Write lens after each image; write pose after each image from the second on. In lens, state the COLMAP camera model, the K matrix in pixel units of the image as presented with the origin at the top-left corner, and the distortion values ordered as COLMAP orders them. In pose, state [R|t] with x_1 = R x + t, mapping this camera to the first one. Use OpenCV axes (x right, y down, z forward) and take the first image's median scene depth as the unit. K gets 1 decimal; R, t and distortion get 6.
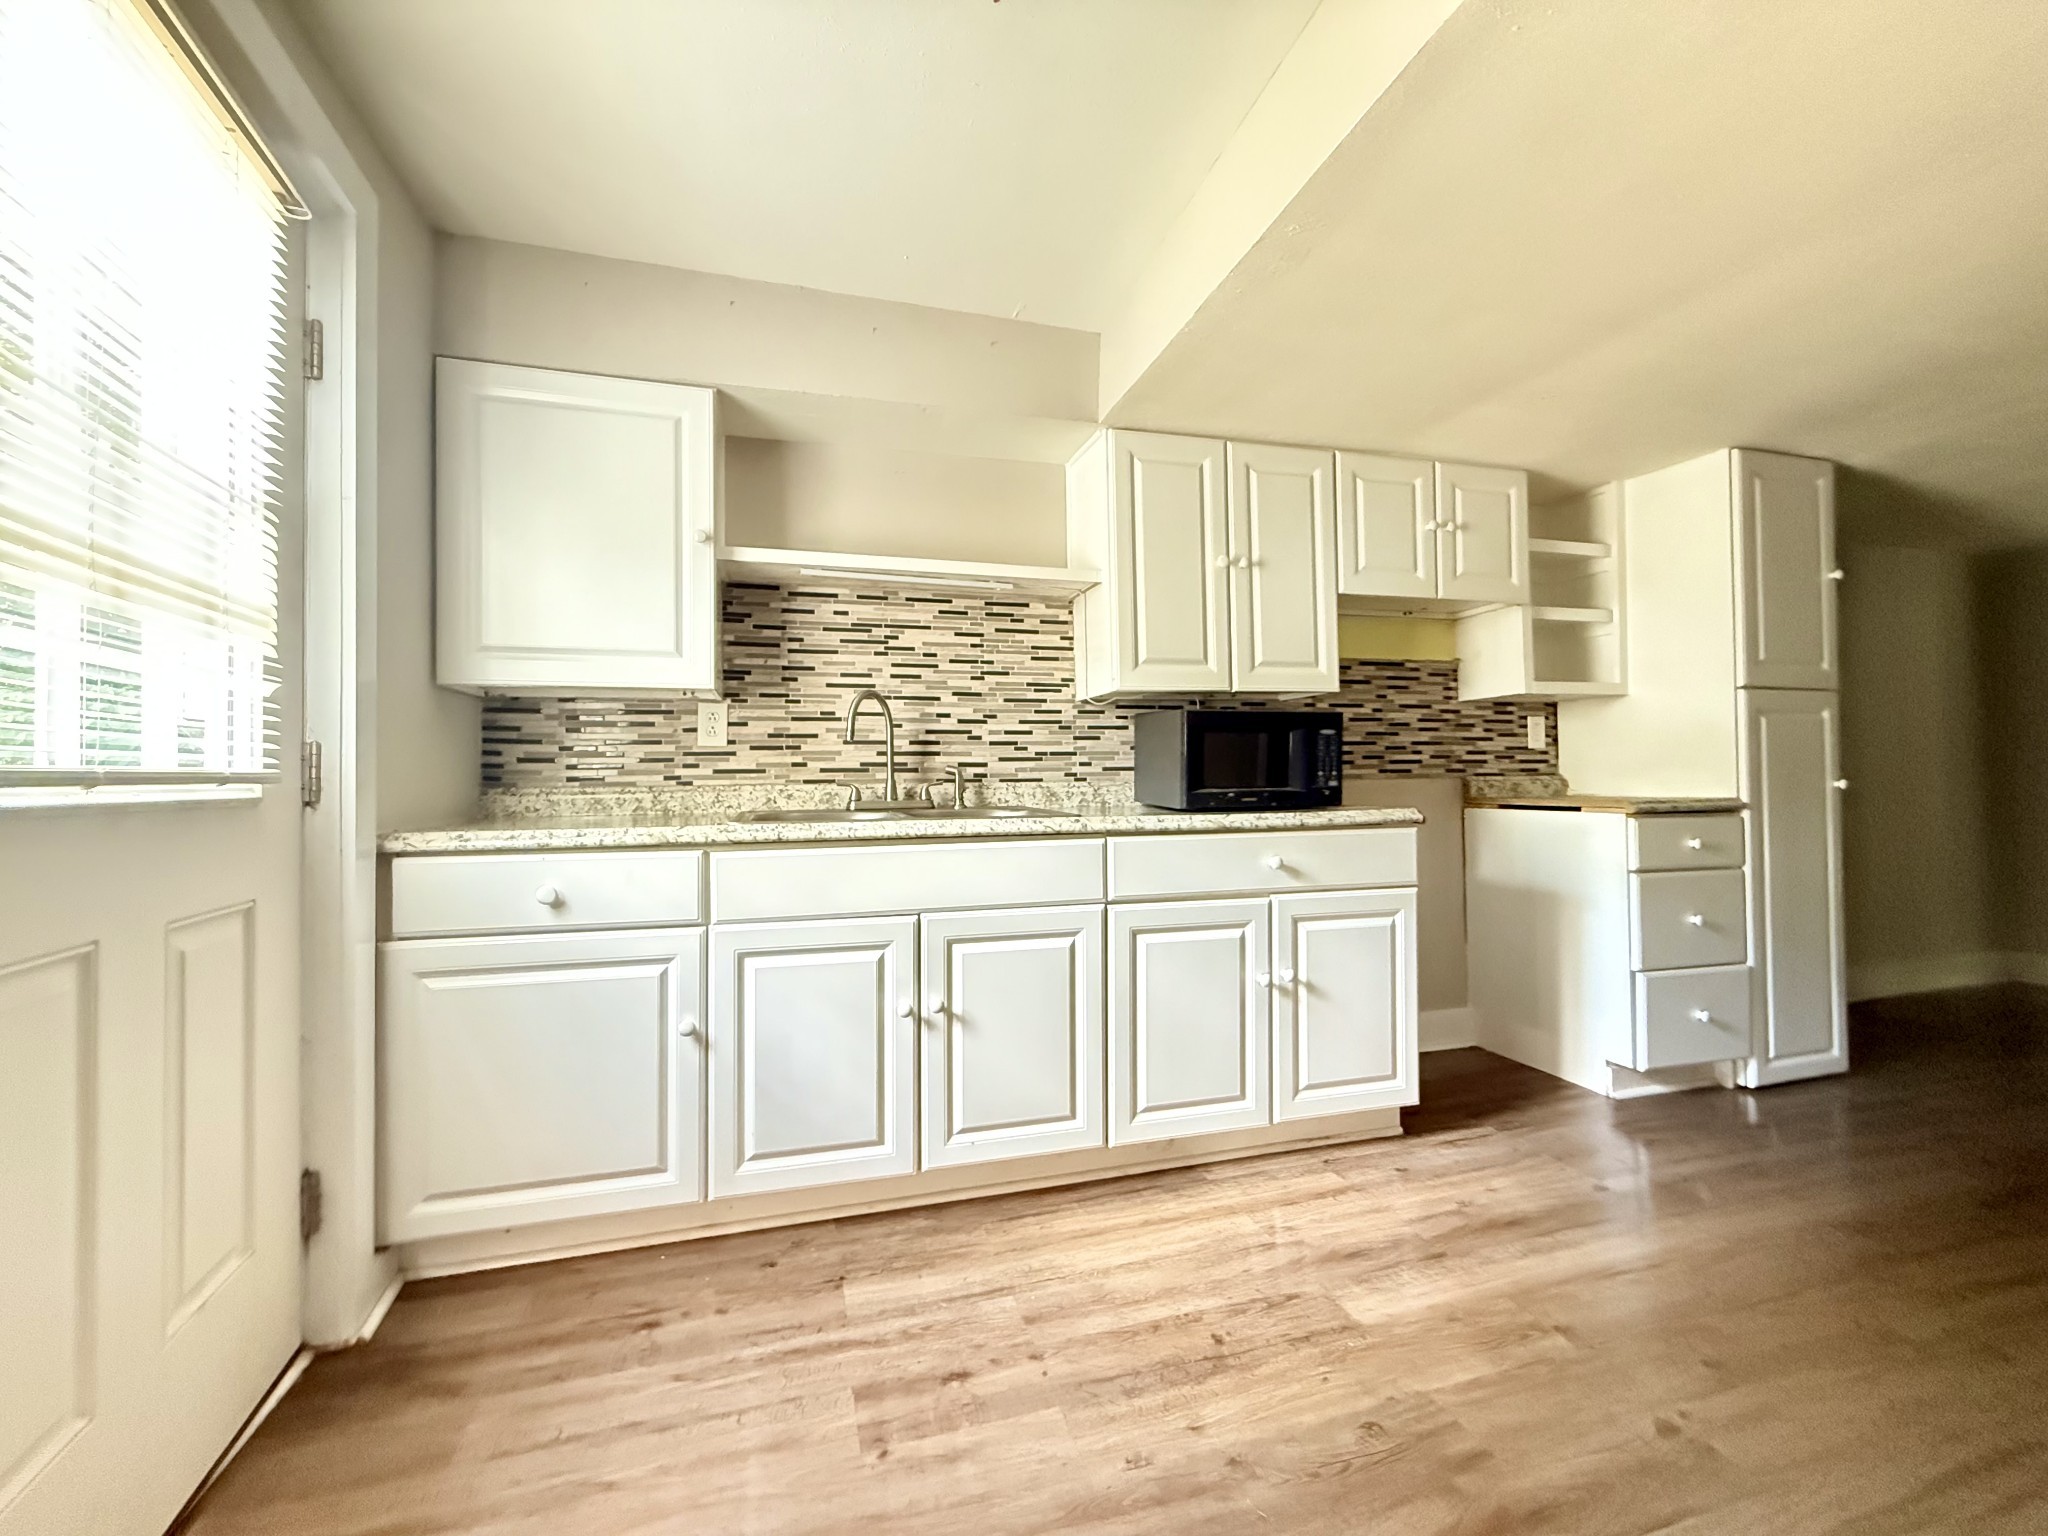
lens RADIAL K [[830.5, 0, 1017.1], [0, 830.5, 764.6], [0, 0, 1]] dist [0.001210, 0.000145]
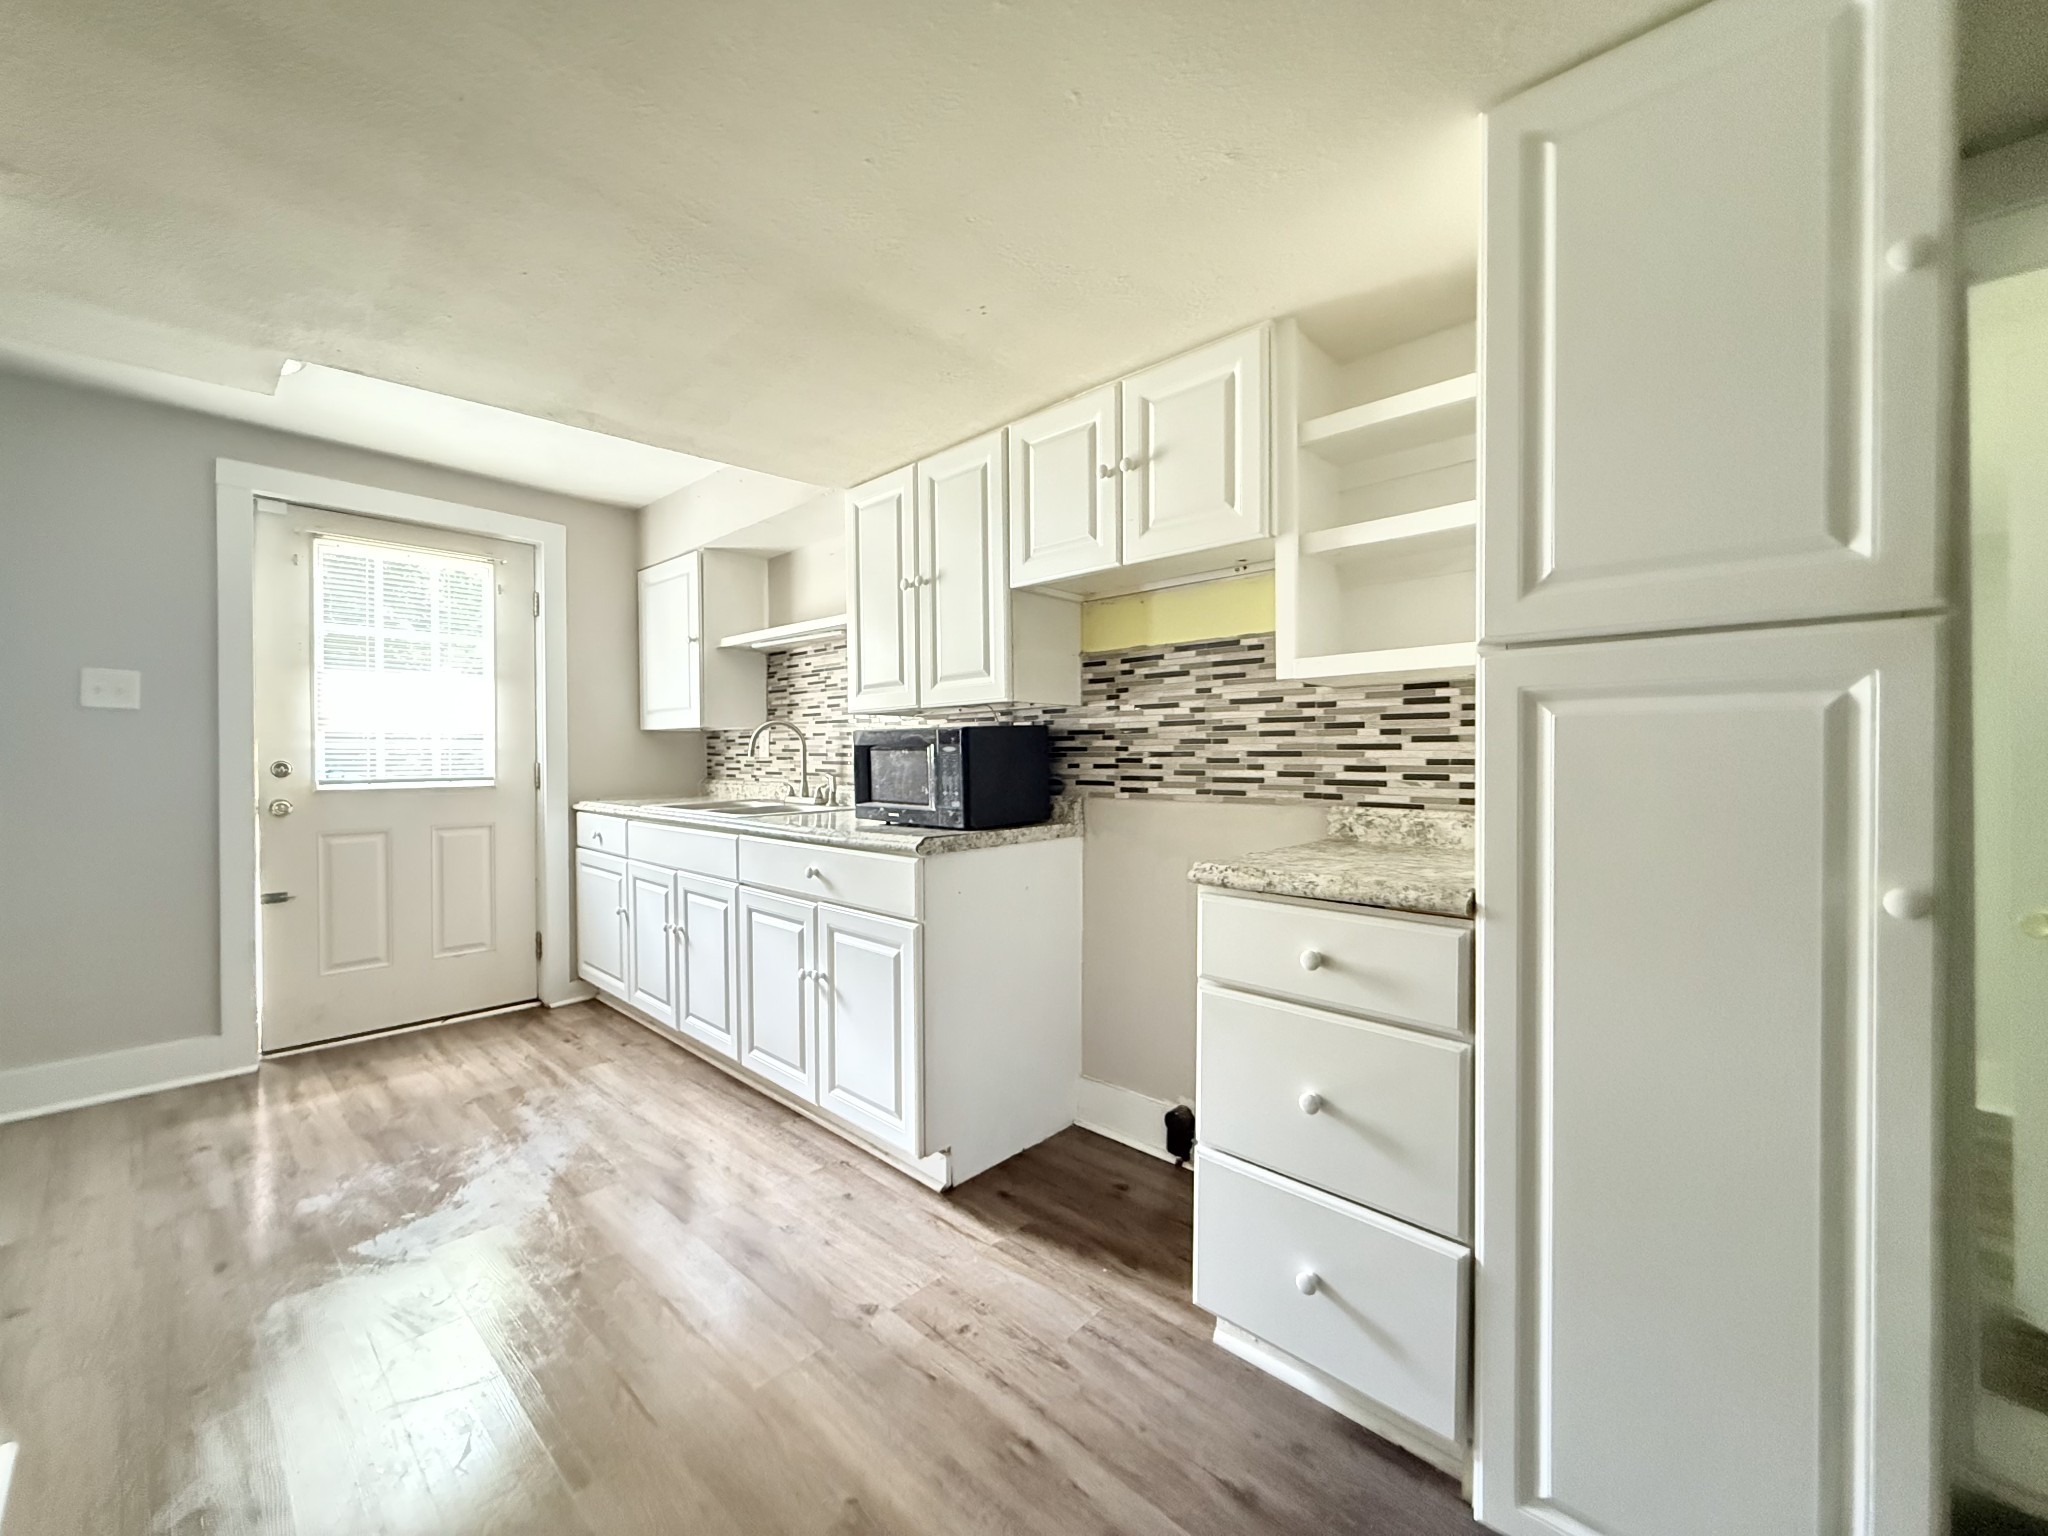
lens RADIAL K [[830.5, 0, 1017.1], [0, 830.5, 764.6], [0, 0, 1]] dist [0.001210, 0.000145]
pose [[0.501329, 0.020665, -0.865010, 1.192163], [0.009780, 0.999516, 0.029546, -0.047607], [0.865202, -0.023272, 0.500884, 0.581780]]
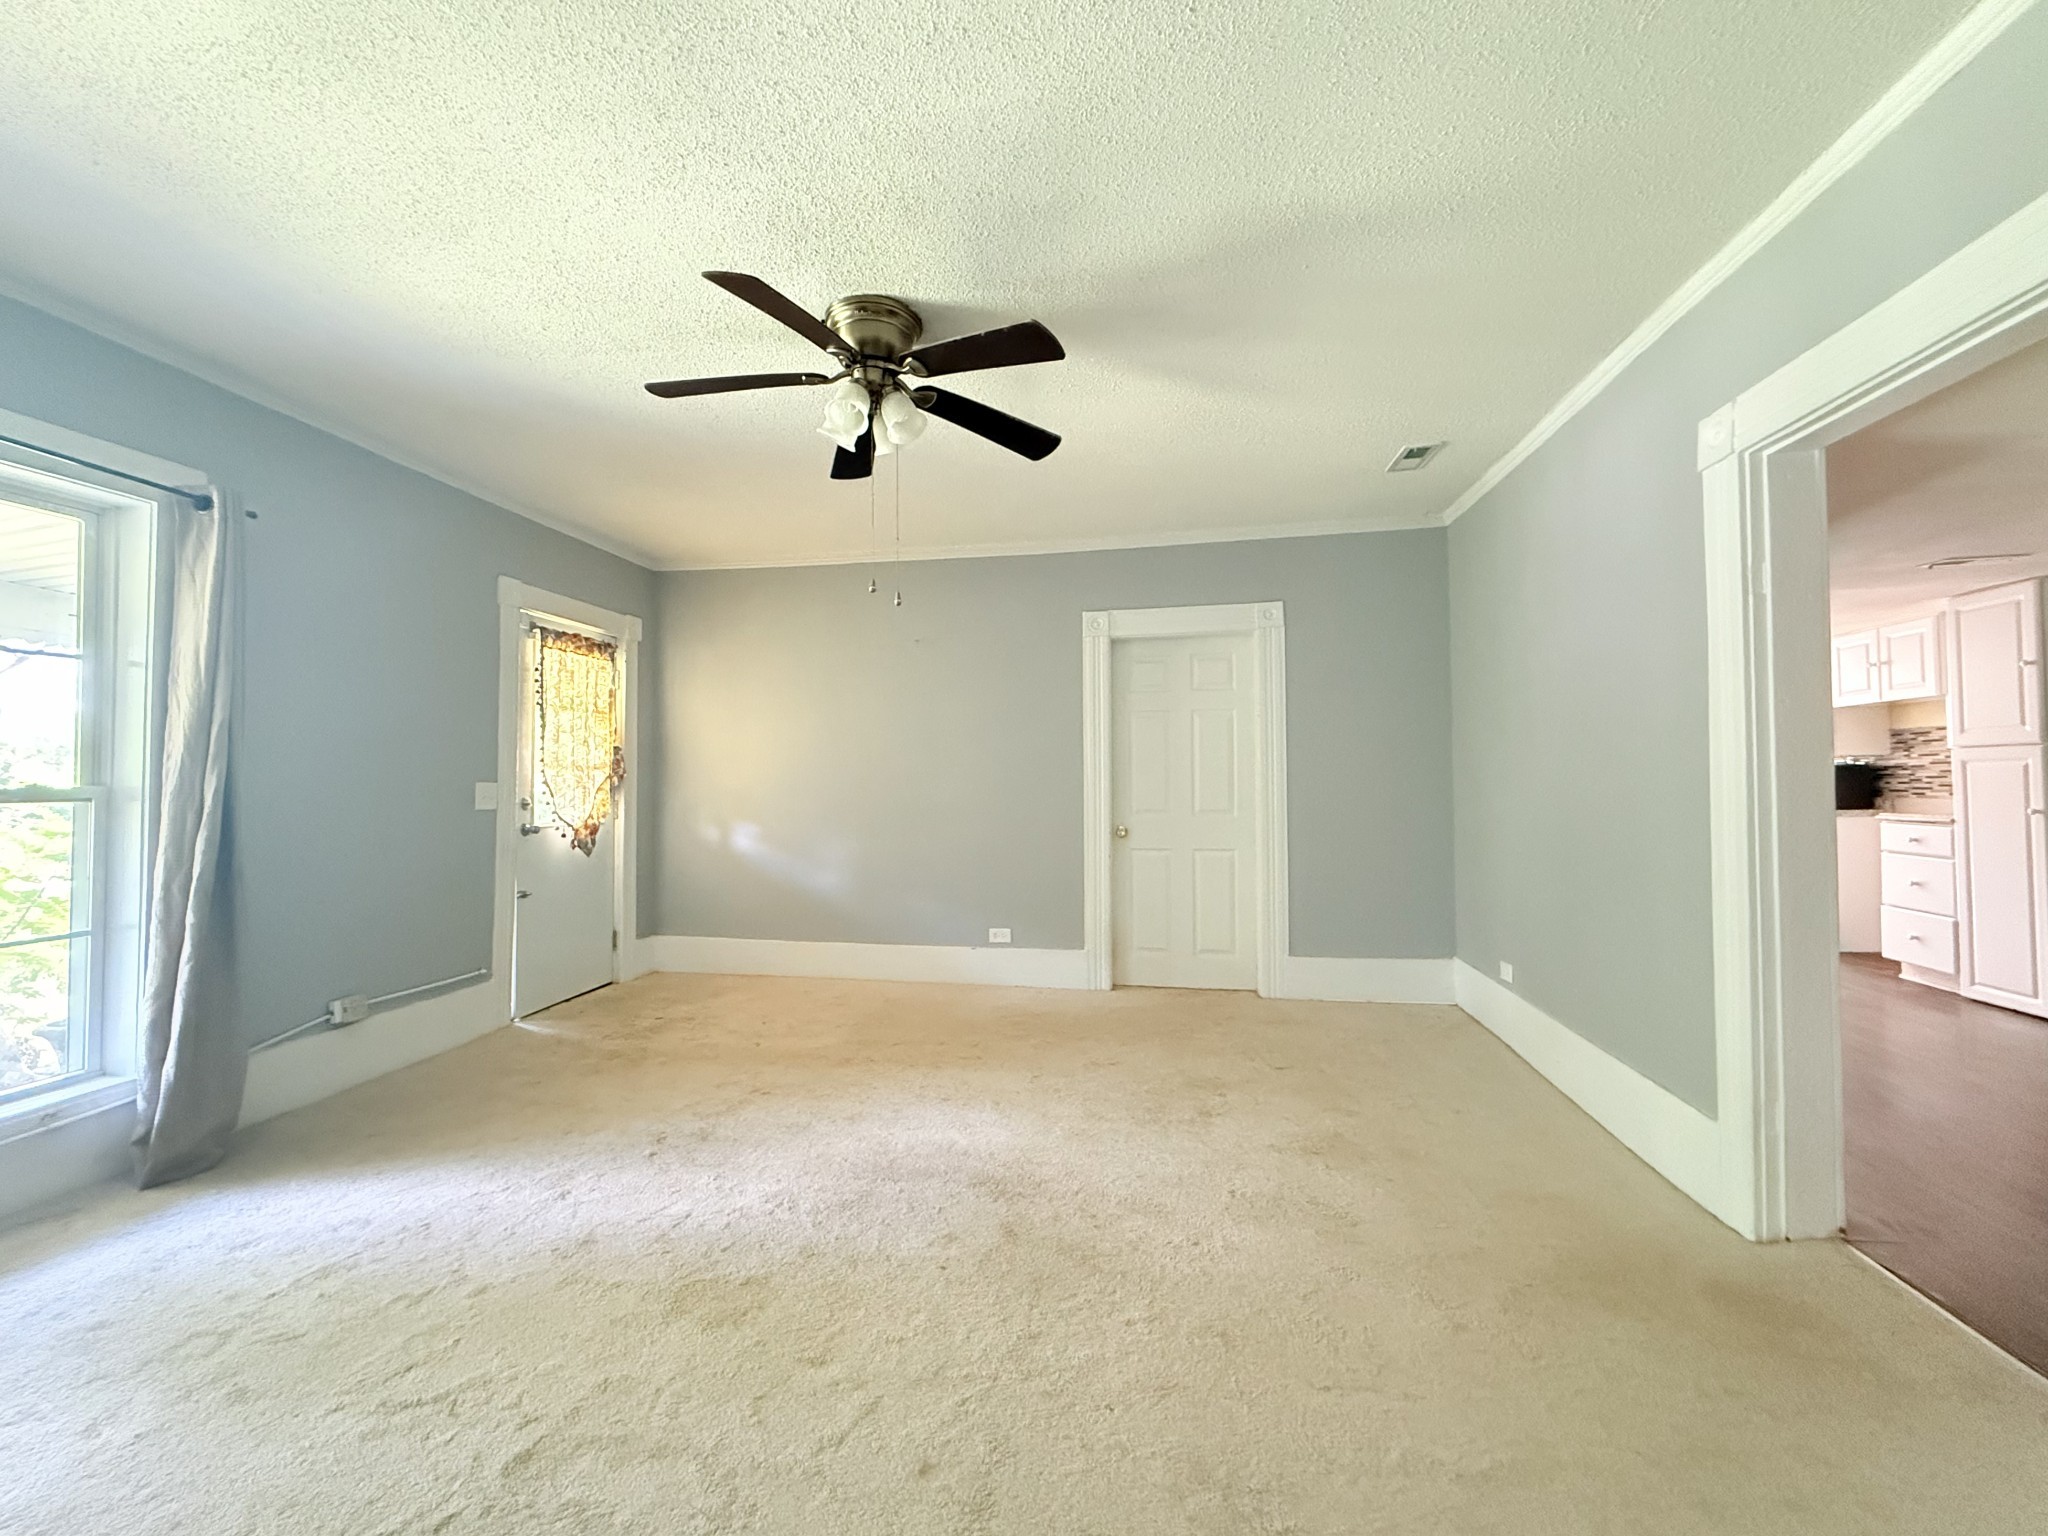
lens RADIAL K [[830.5, 0, 1017.1], [0, 830.5, 764.6], [0, 0, 1]] dist [0.001210, 0.000145]
pose [[-0.448144, -0.005575, -0.893944, 3.261176], [0.035209, 0.999095, -0.023882, -0.090188], [0.893268, -0.042177, -0.447542, 0.110071]]
